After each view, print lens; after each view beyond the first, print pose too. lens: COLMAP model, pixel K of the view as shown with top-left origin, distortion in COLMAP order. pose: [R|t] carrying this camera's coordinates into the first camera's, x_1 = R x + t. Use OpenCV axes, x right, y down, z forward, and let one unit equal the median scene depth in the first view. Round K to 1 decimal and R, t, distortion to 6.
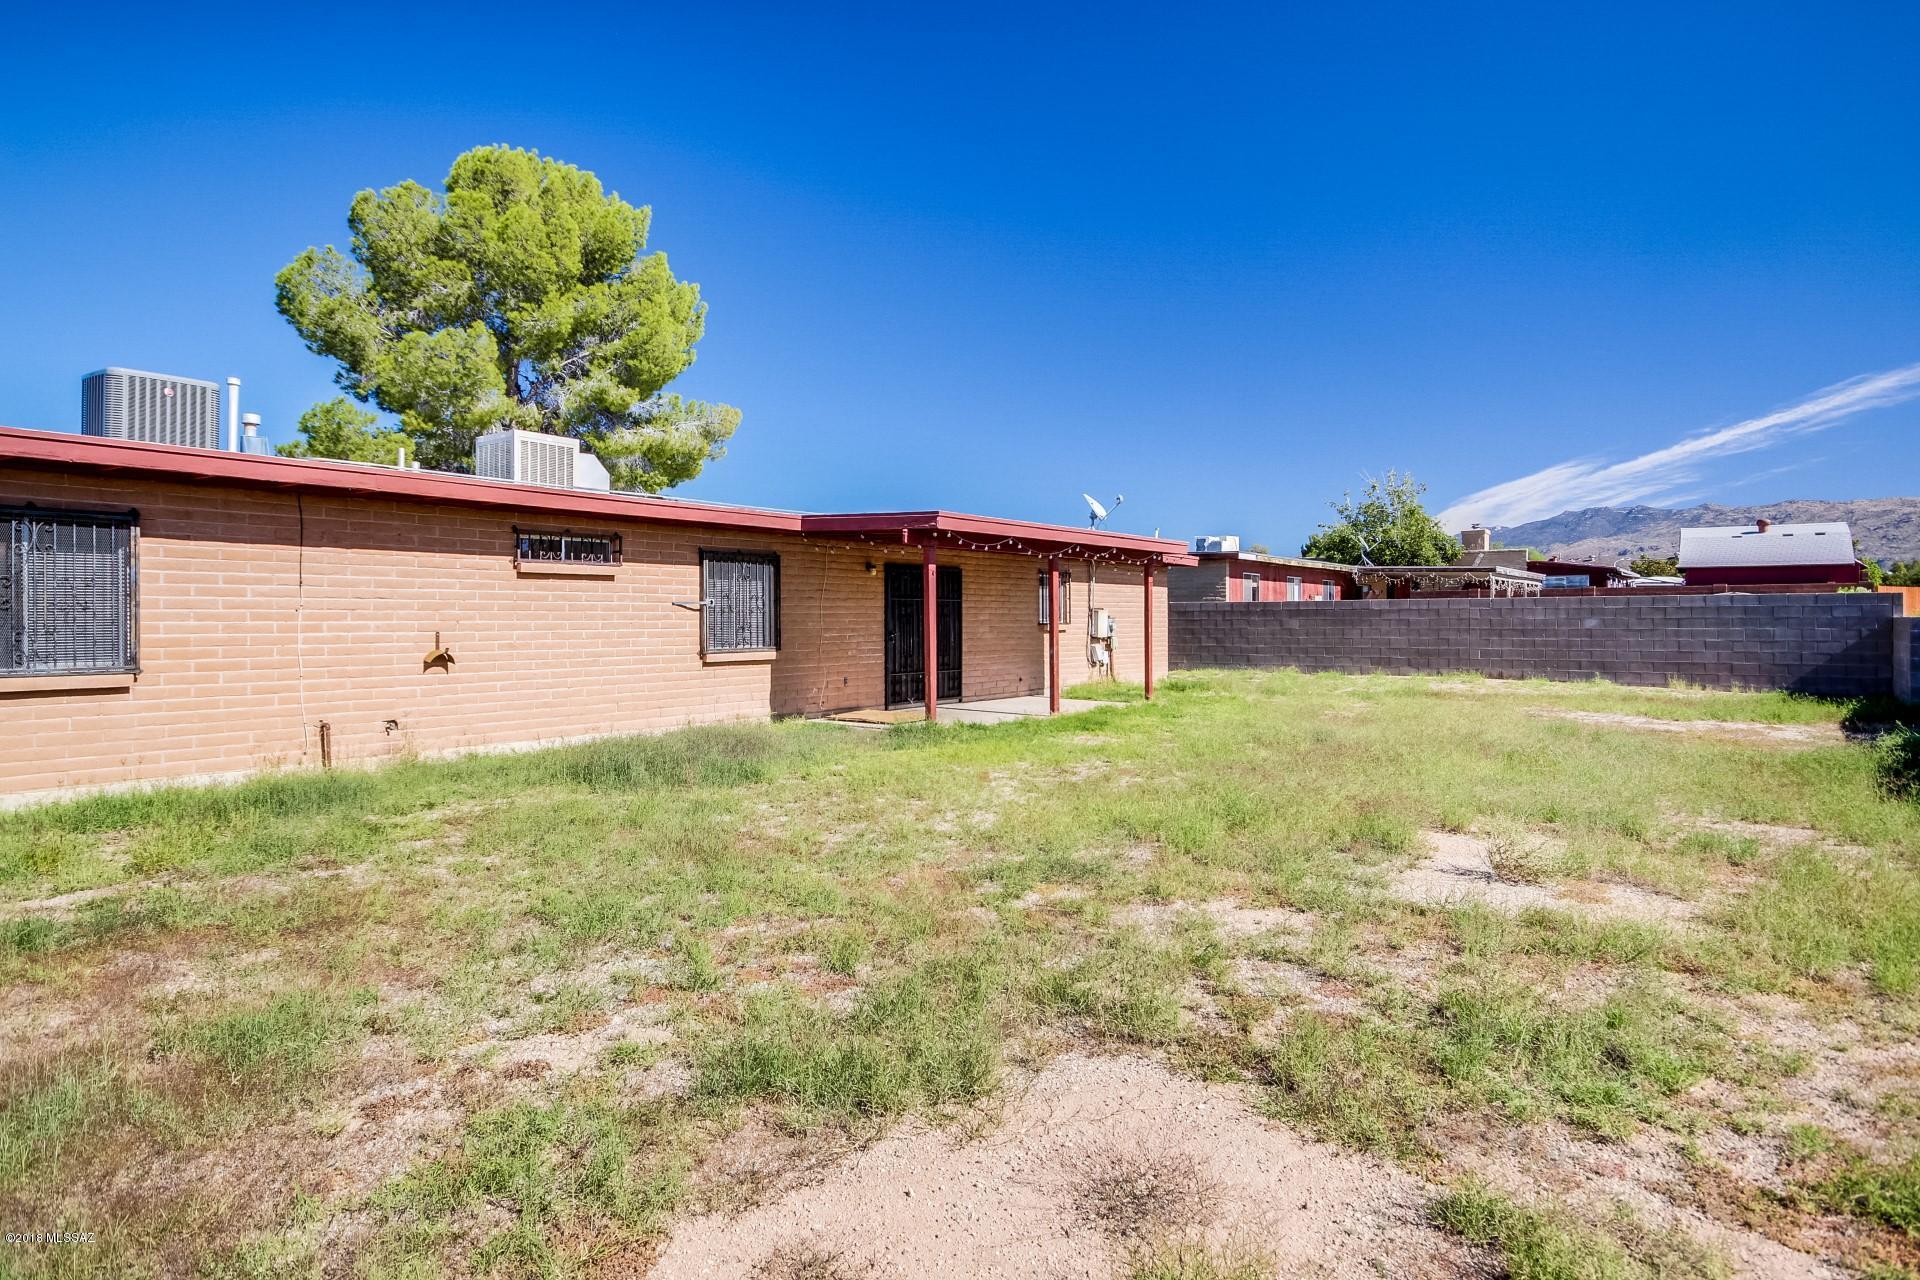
lens RADIAL K [[1065.3, 0, 959.4], [0, 1065.3, 630.0], [0, 0, 1]] dist [0.027293, -0.001201]
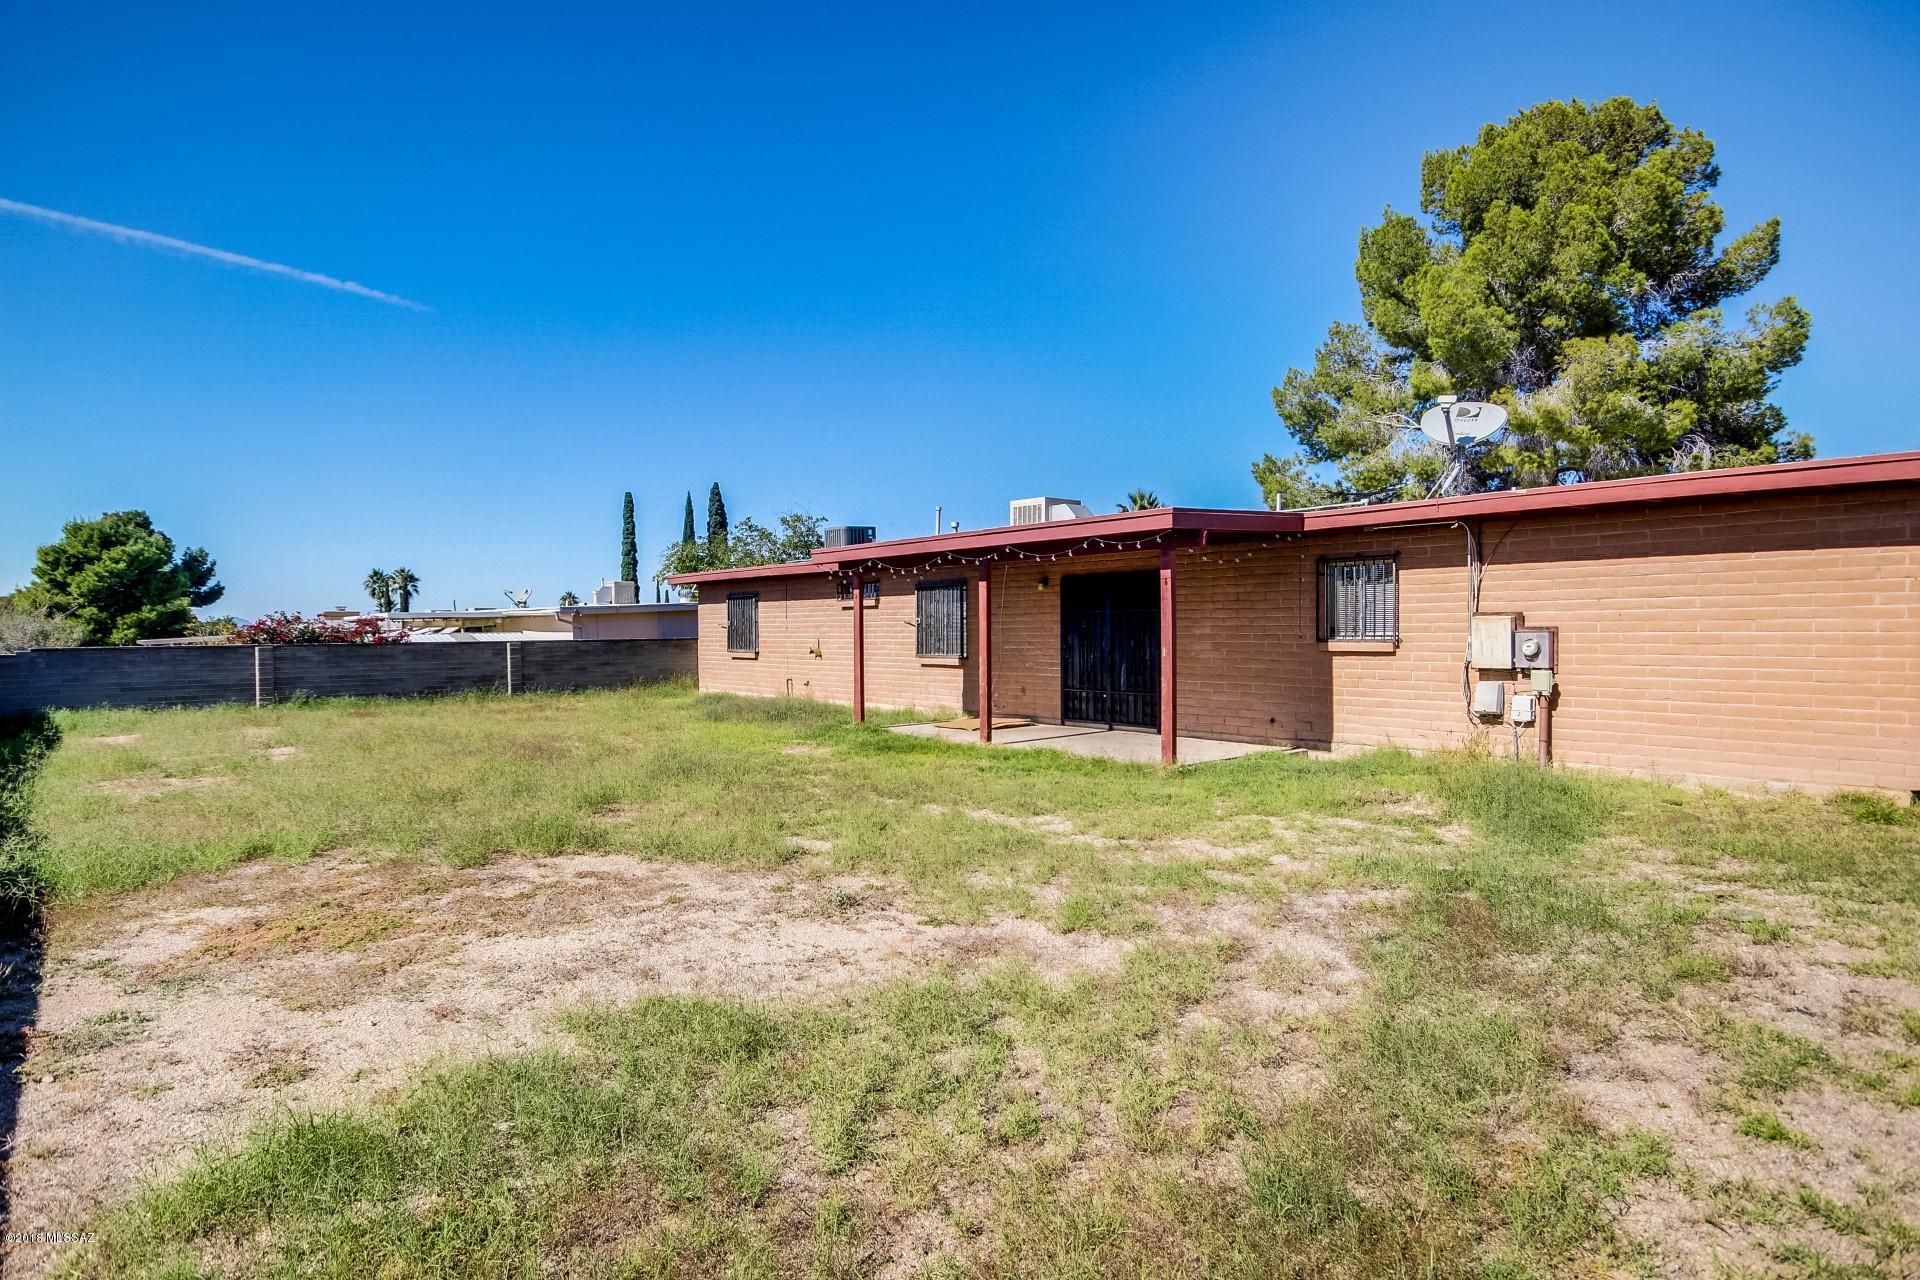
lens RADIAL K [[1065.3, 0, 960.1], [0, 1065.3, 636.4], [0, 0, 1]] dist [0.027293, -0.001201]
pose [[-0.215776, 0.007900, -0.976411, 0.958239], [-0.008764, 0.999911, 0.010026, -0.016855], [0.976403, 0.010721, -0.215688, 1.168116]]
